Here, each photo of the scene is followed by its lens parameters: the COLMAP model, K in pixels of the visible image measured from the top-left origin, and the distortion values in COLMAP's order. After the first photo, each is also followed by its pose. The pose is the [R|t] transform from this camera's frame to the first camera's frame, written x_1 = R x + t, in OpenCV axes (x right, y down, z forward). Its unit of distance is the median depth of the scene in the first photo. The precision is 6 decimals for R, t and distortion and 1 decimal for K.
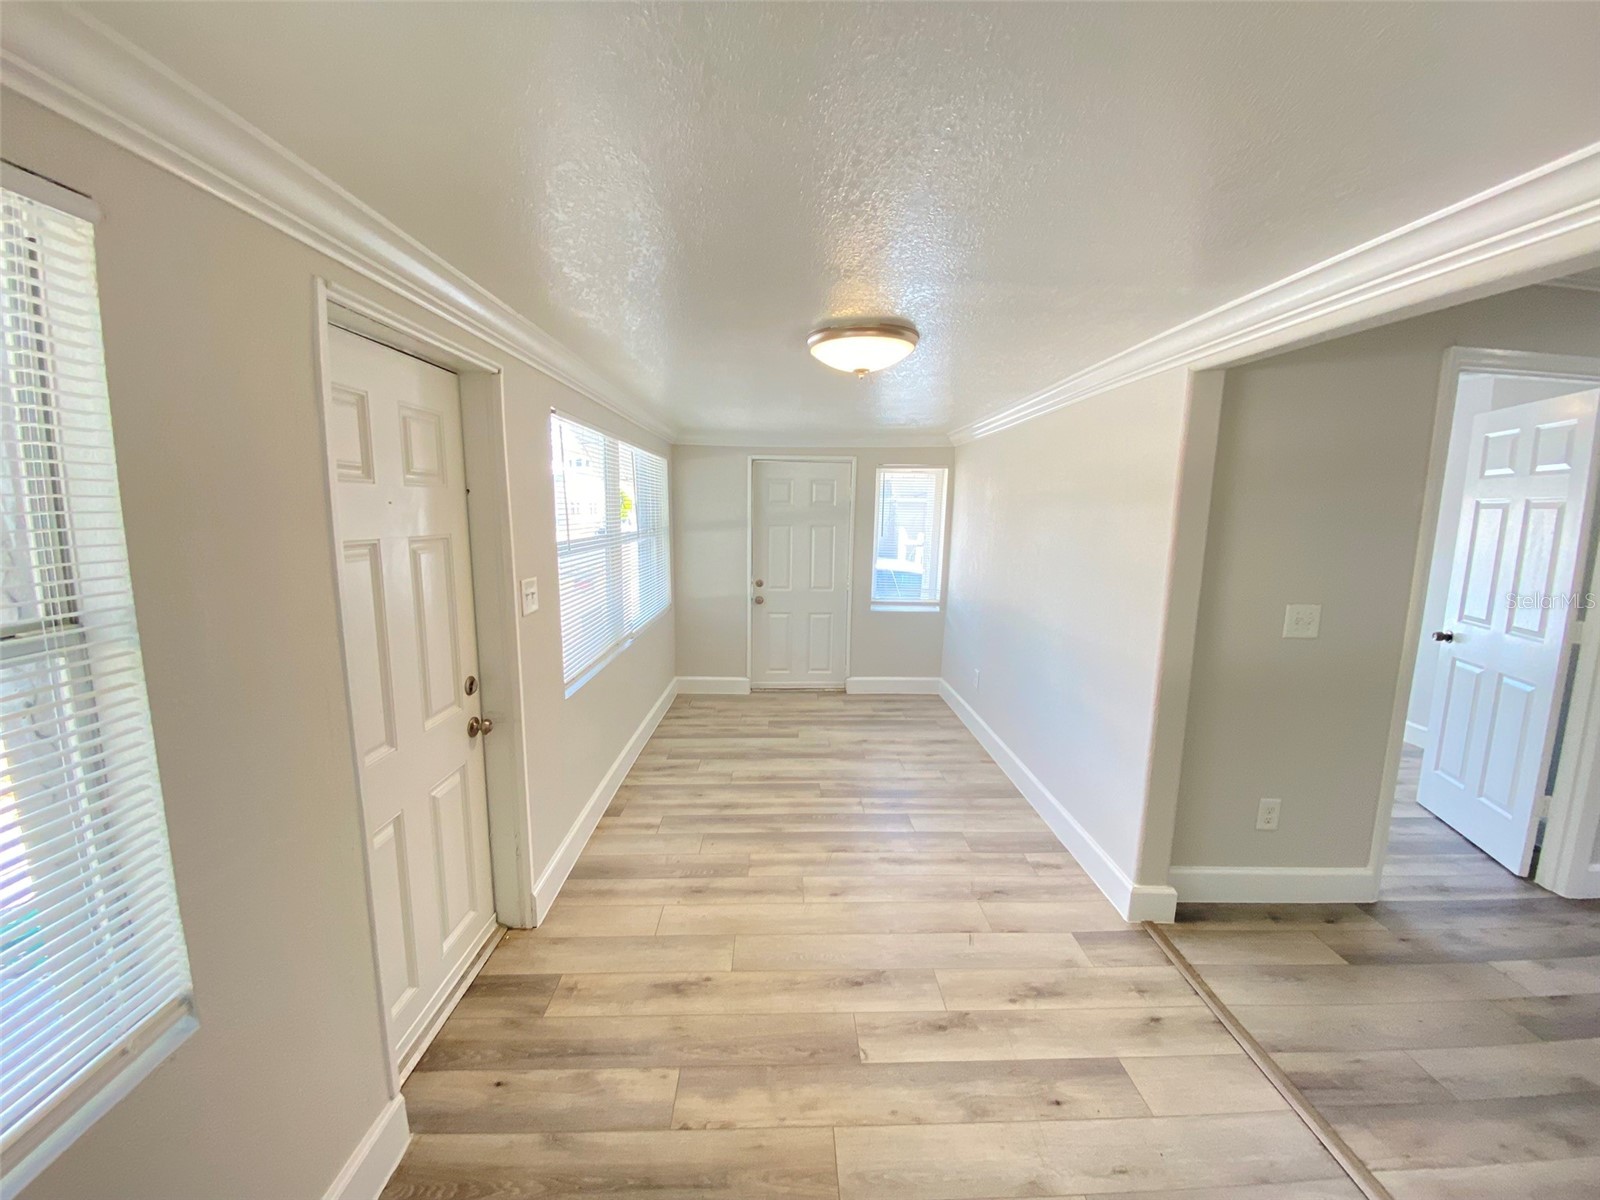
lens RADIAL K [[638.4, 0, 811.0], [0, 638.4, 594.2], [0, 0, 1]] dist [0.000020, -0.008609]
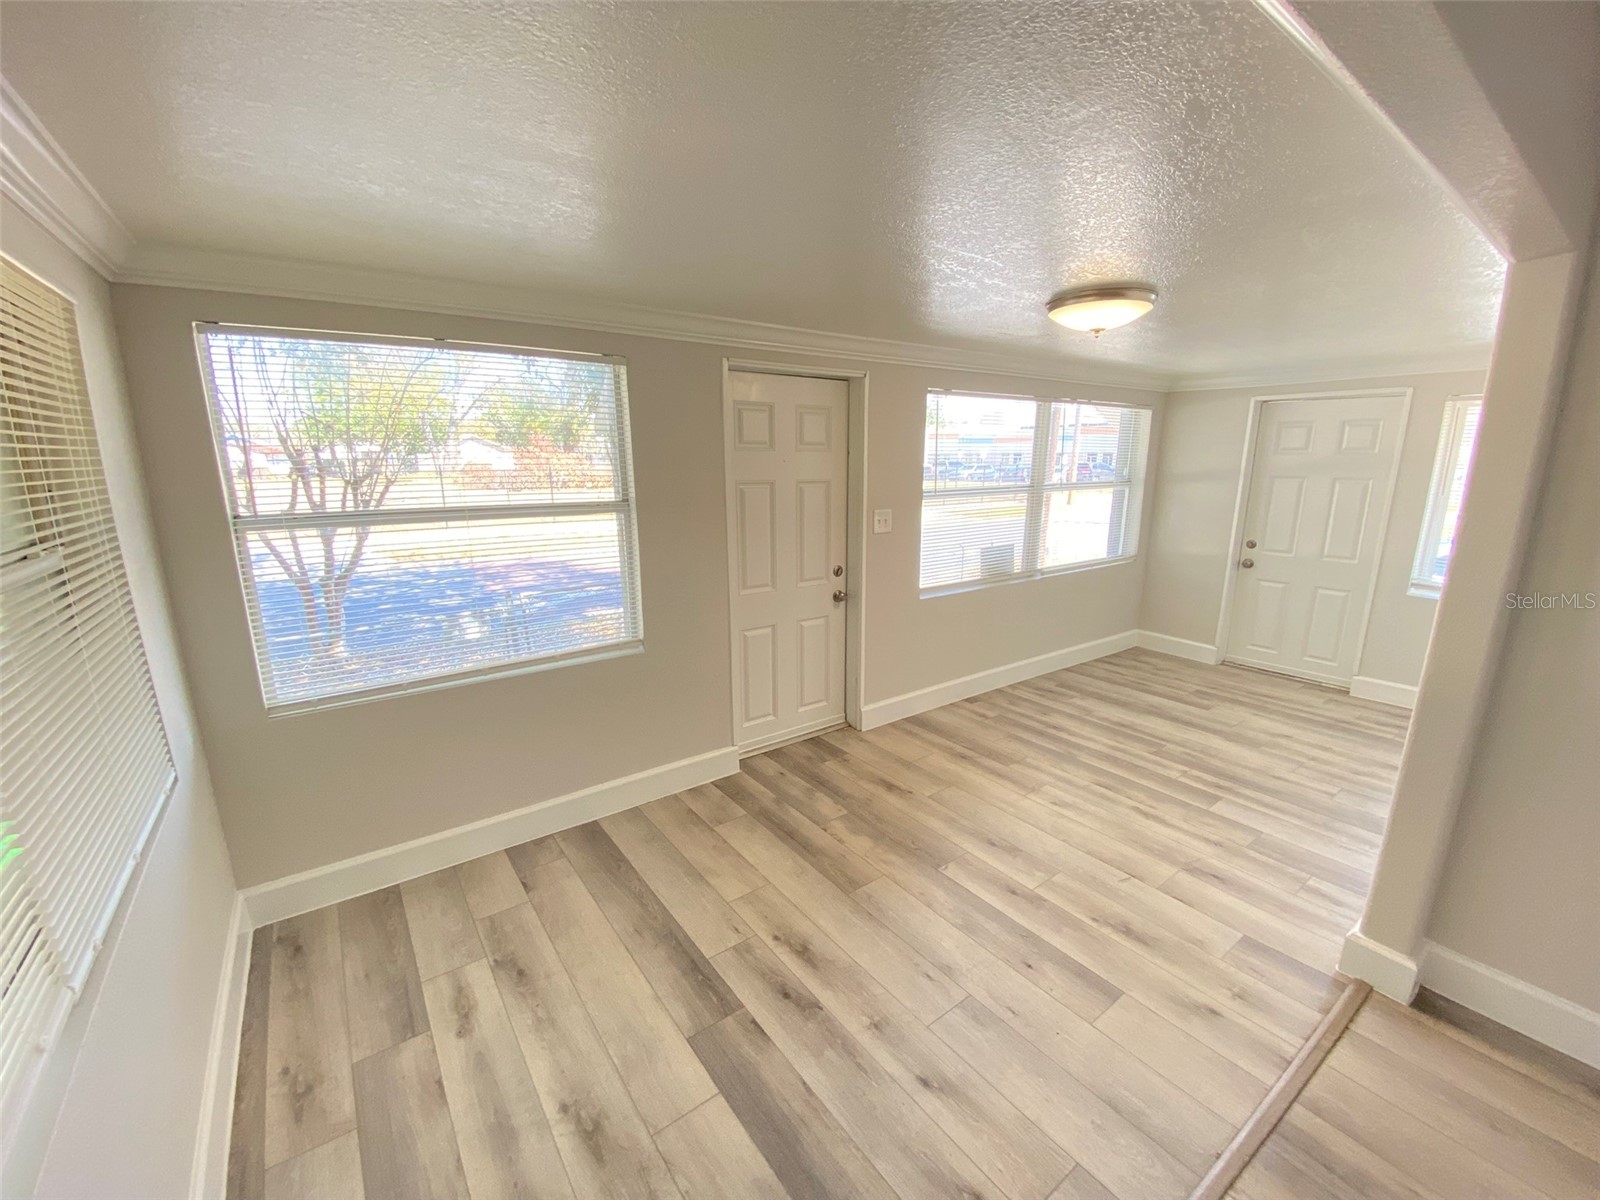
lens RADIAL K [[638.4, 0, 789.8], [0, 638.4, 593.5], [0, 0, 1]] dist [0.000020, -0.008609]
pose [[0.552821, 0.154166, -0.818915, 0.501283], [-0.096948, 0.987963, 0.120544, 0.008355], [0.827641, 0.012753, 0.561113, -0.023919]]
